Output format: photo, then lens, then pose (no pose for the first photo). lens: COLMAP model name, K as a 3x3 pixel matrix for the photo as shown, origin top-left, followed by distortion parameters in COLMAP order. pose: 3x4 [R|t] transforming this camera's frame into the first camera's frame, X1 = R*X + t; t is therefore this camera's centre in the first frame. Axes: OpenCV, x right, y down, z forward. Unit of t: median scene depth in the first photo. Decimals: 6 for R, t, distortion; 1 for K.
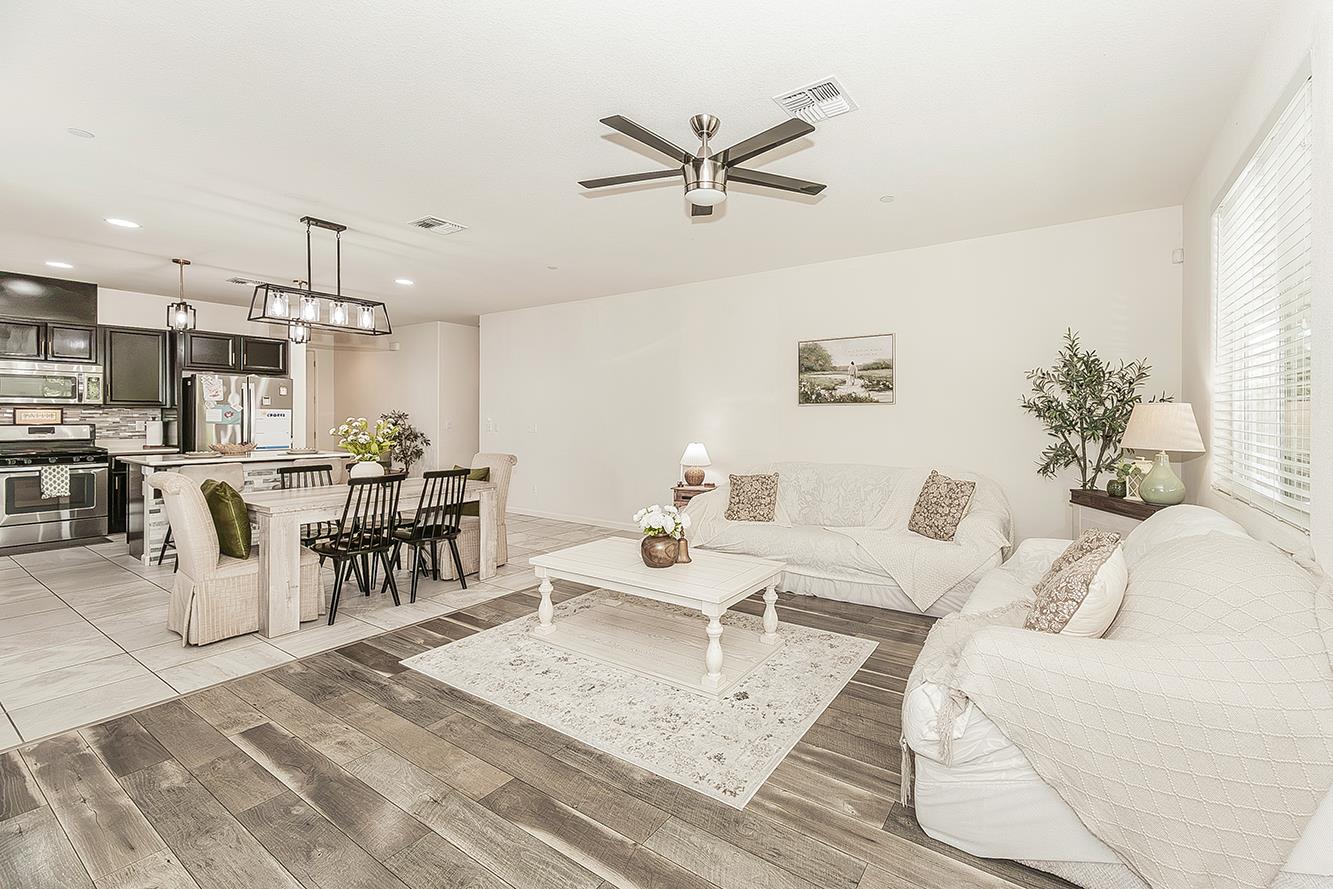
lens RADIAL K [[558.3, 0, 741.2], [0, 558.3, 417.5], [0, 0, 1]] dist [0.003883, -0.000770]
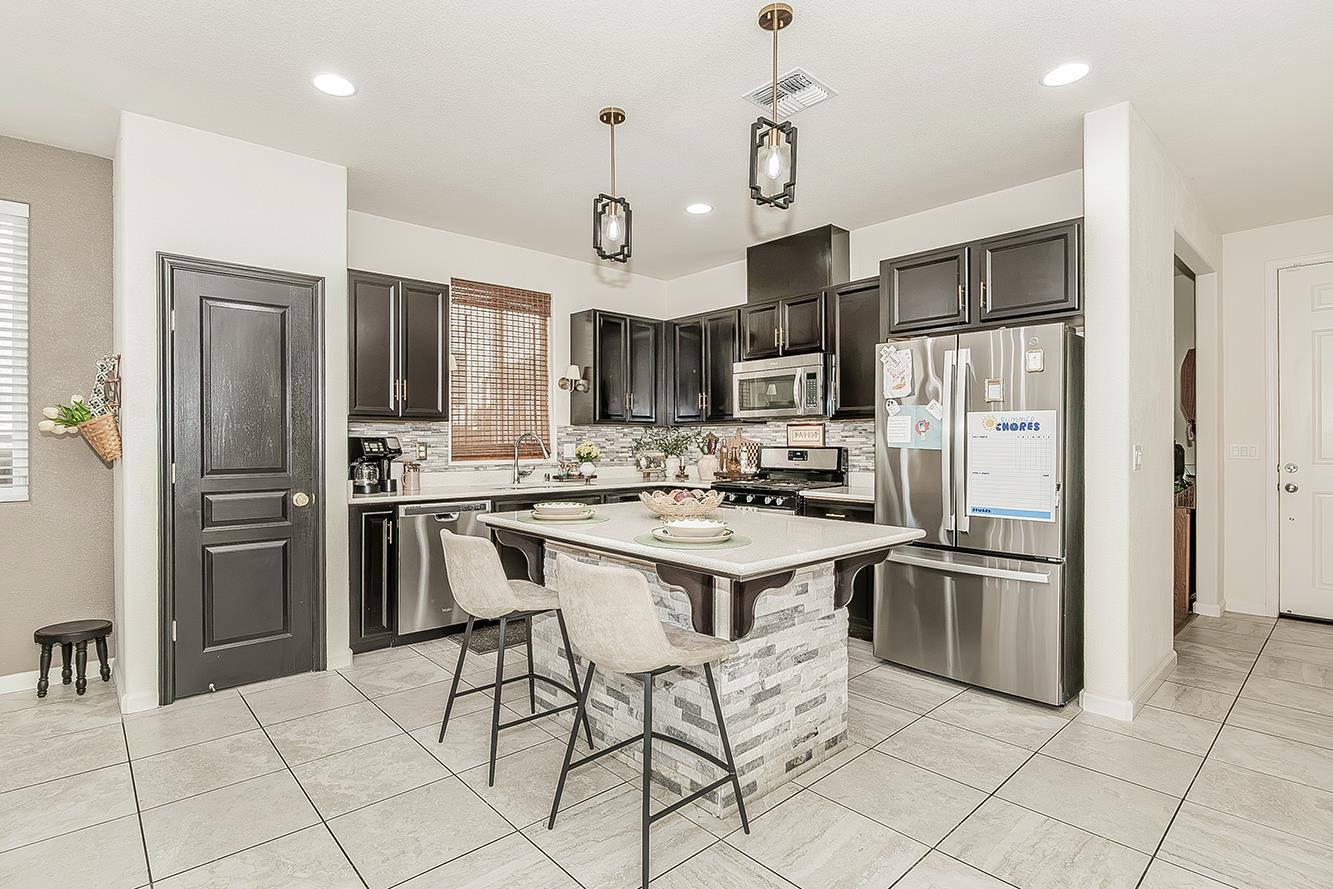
lens RADIAL K [[643.4, 0, 643.1], [0, 643.4, 446.1], [0, 0, 1]] dist [-0.005973, -0.000726]
pose [[-0.305749, 0.001077, -0.952112, -0.468349], [-0.004286, 0.999988, 0.002507, 0.011274], [0.952103, 0.004847, -0.305740, 1.195792]]
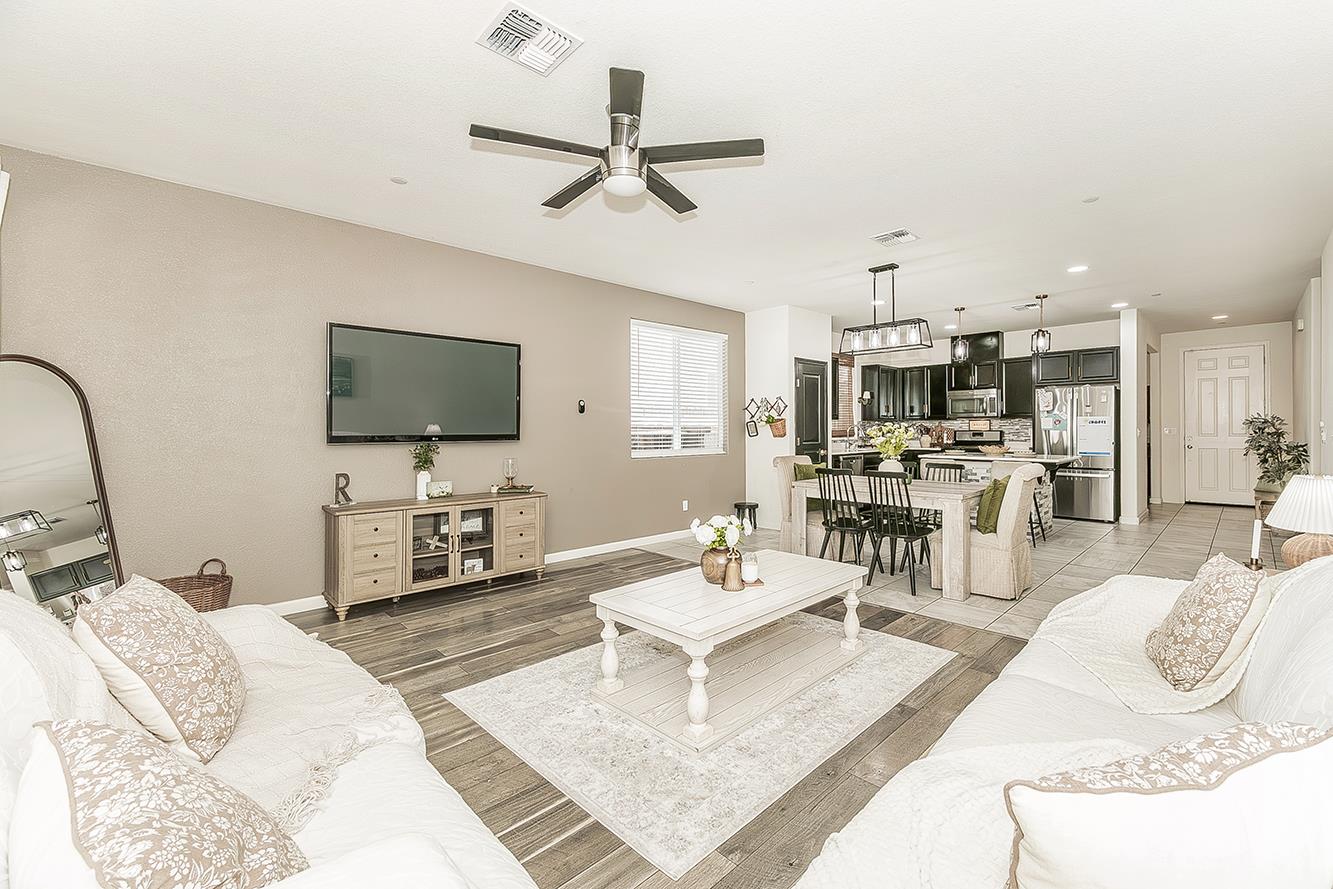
lens RADIAL K [[558.3, 0, 718.1], [0, 558.3, 428.9], [0, 0, 1]] dist [0.003883, -0.000770]
pose [[-0.214205, -0.003925, -0.976781, 0.442544], [0.002503, 0.999986, -0.004567, 0.015125], [0.976786, -0.003423, -0.214192, 0.714541]]
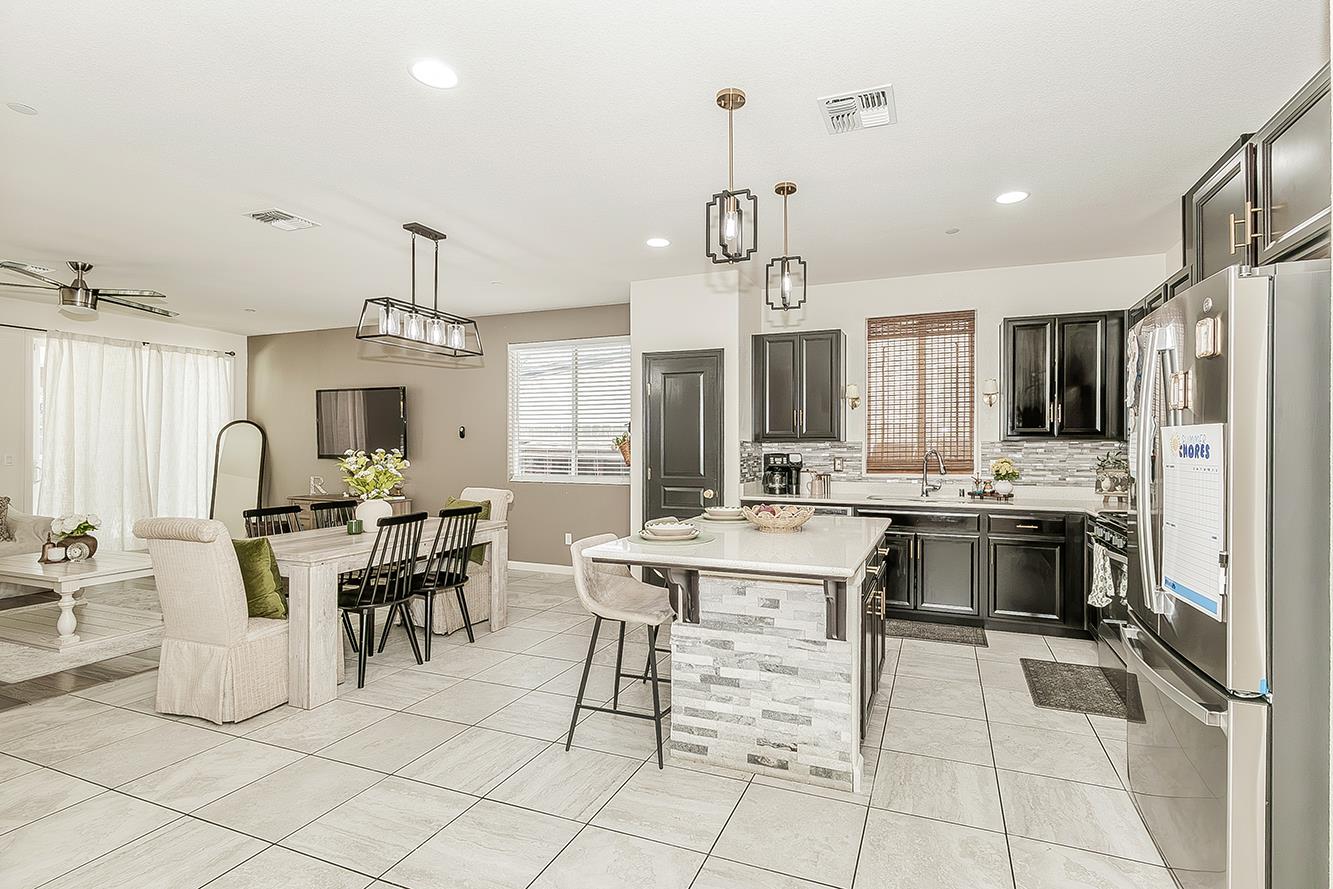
lens RADIAL K [[609.0, 0, 706.5], [0, 609.0, 445.6], [0, 0, 1]] dist [0.012881, -0.000443]
pose [[-0.983241, -0.007797, -0.182146, -0.792970], [-0.007716, 0.999970, -0.001153, -0.006553], [0.182150, 0.000272, -0.983271, 1.604468]]
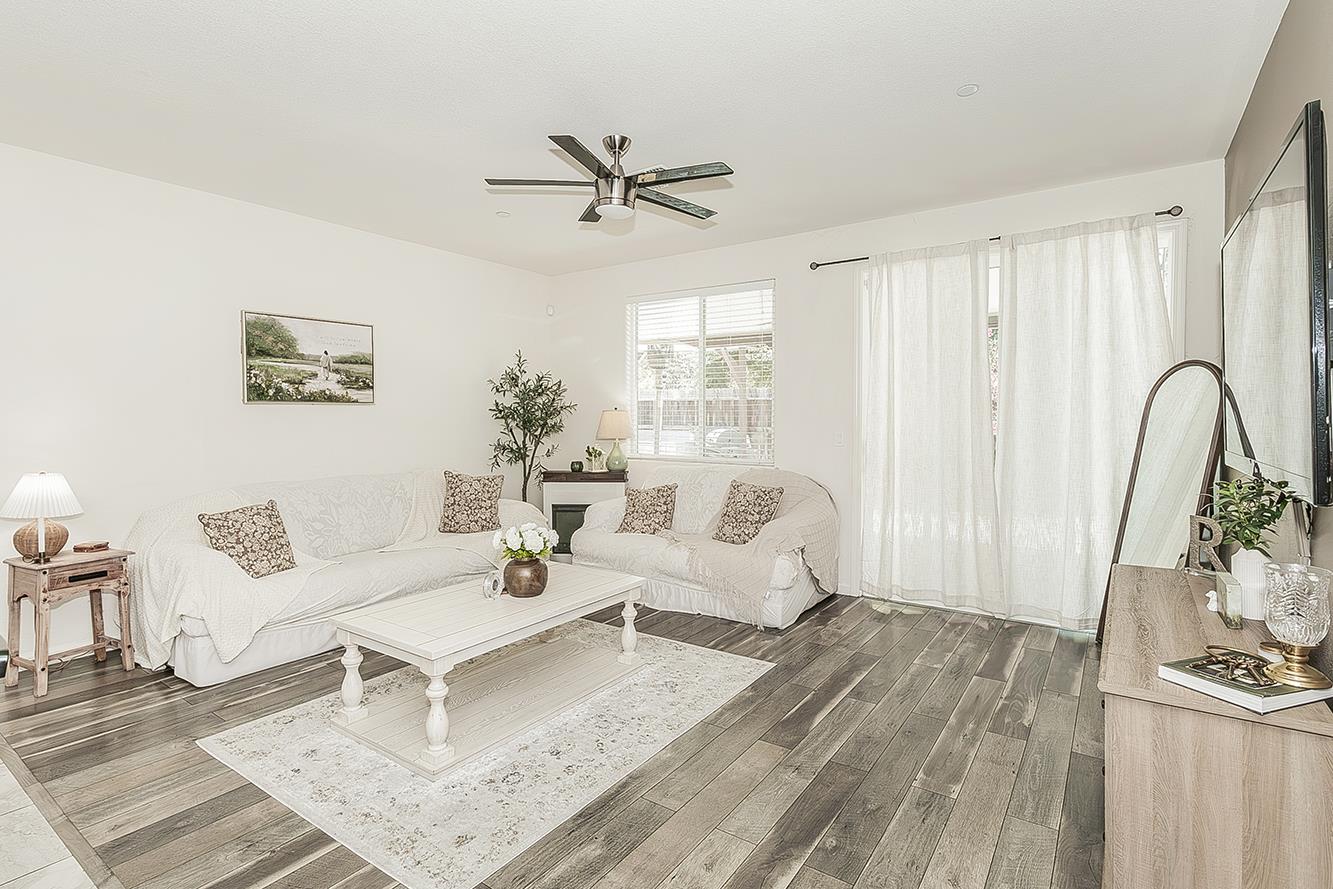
lens RADIAL K [[649.8, 0, 657.2], [0, 649.8, 433.9], [0, 0, 1]] dist [-0.001173, 0.001536]
pose [[0.074209, -0.027684, 0.996858, -0.673832], [0.001714, 0.999617, 0.027633, -0.004814], [-0.997241, -0.000342, 0.074228, 0.433944]]
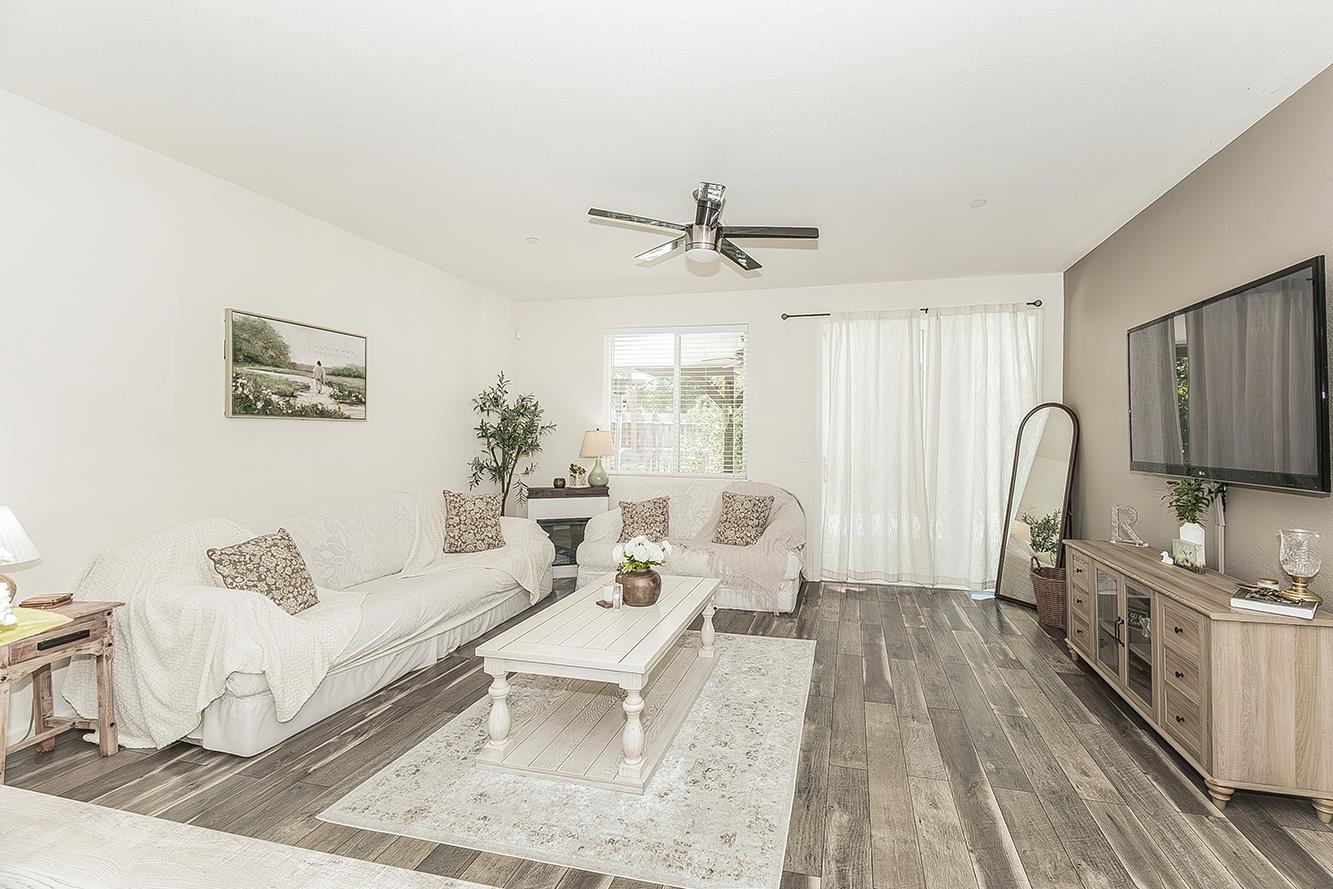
lens RADIAL K [[558.3, 0, 718.1], [0, 558.3, 440.9], [0, 0, 1]] dist [0.003883, -0.000770]
pose [[-0.307765, -0.006817, 0.951438, -0.631271], [-0.007016, 0.999963, 0.004895, -0.002539], [-0.951437, -0.005169, -0.307802, 0.696824]]
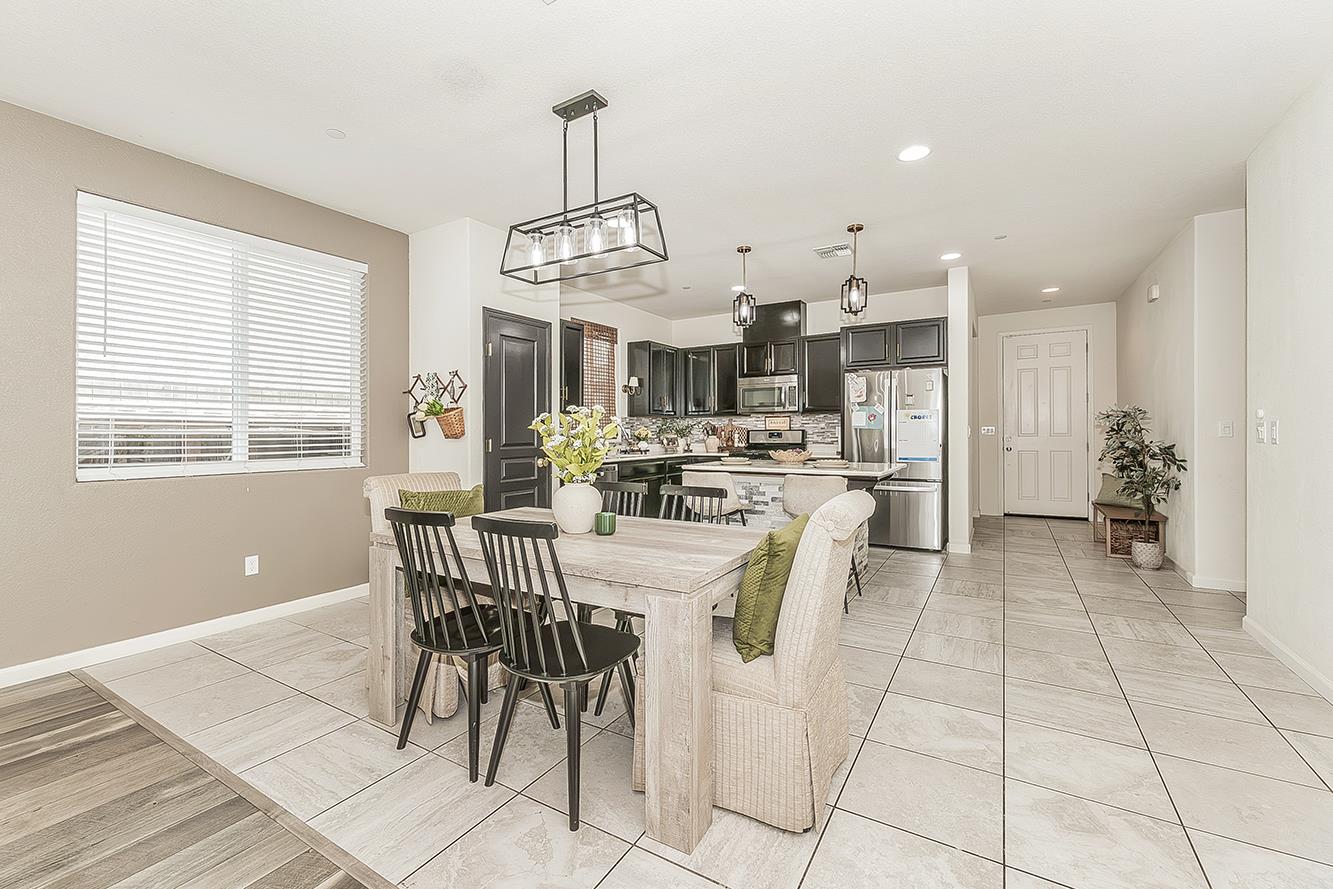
lens RADIAL K [[558.3, 0, 663.2], [0, 558.3, 433.8], [0, 0, 1]] dist [0.003883, -0.000770]
pose [[-0.004404, -0.002918, -0.999986, -0.086441], [0.004177, 0.999987, -0.002936, 0.025483], [0.999982, -0.004190, -0.004392, 0.867380]]
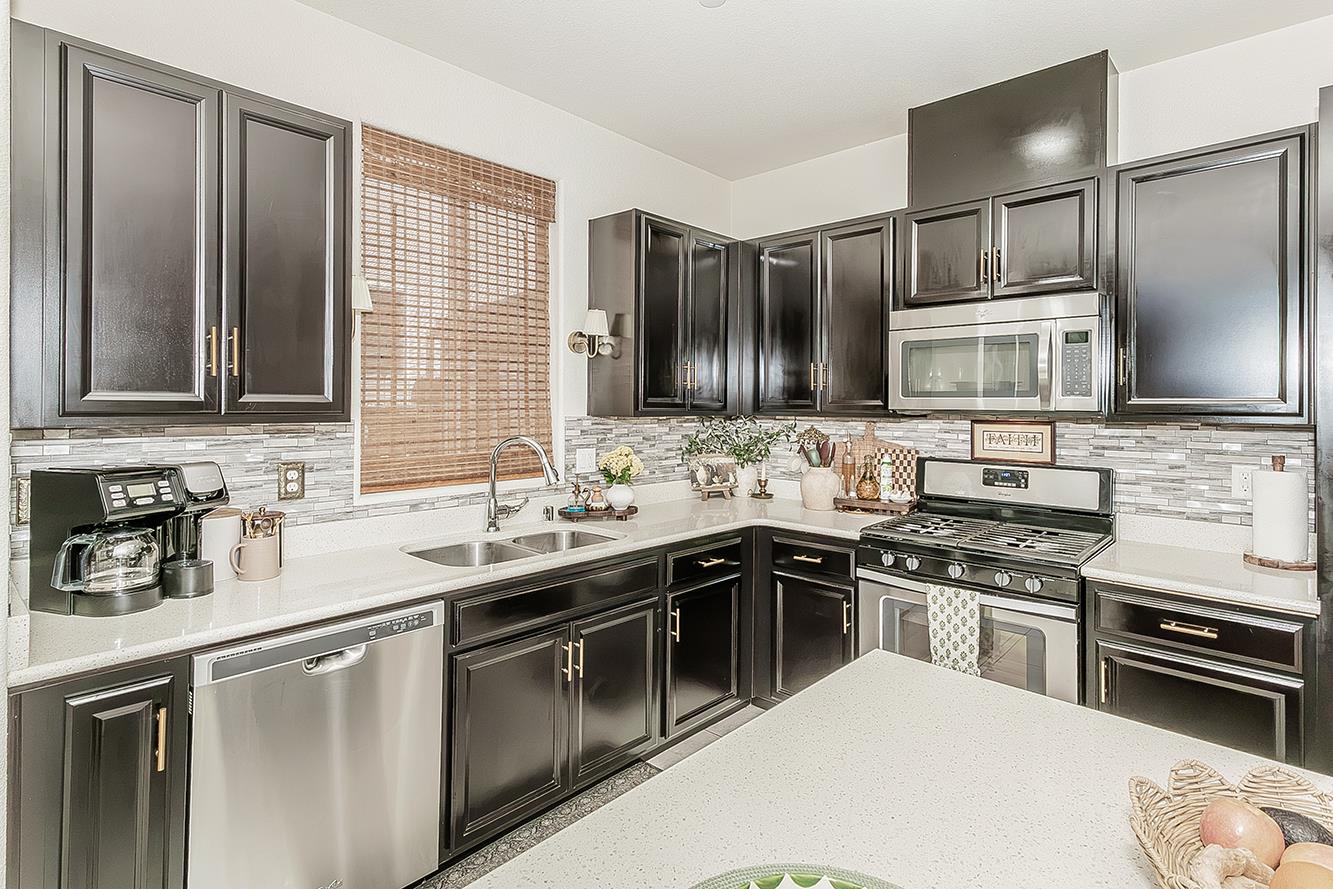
lens RADIAL K [[649.8, 0, 670.6], [0, 649.8, 410.7], [0, 0, 1]] dist [-0.001173, 0.001536]
pose [[-0.202256, 0.003254, -0.979327, -0.841784], [-0.012257, 0.999908, 0.005854, -0.027561], [0.979256, 0.013188, -0.202197, 0.968120]]
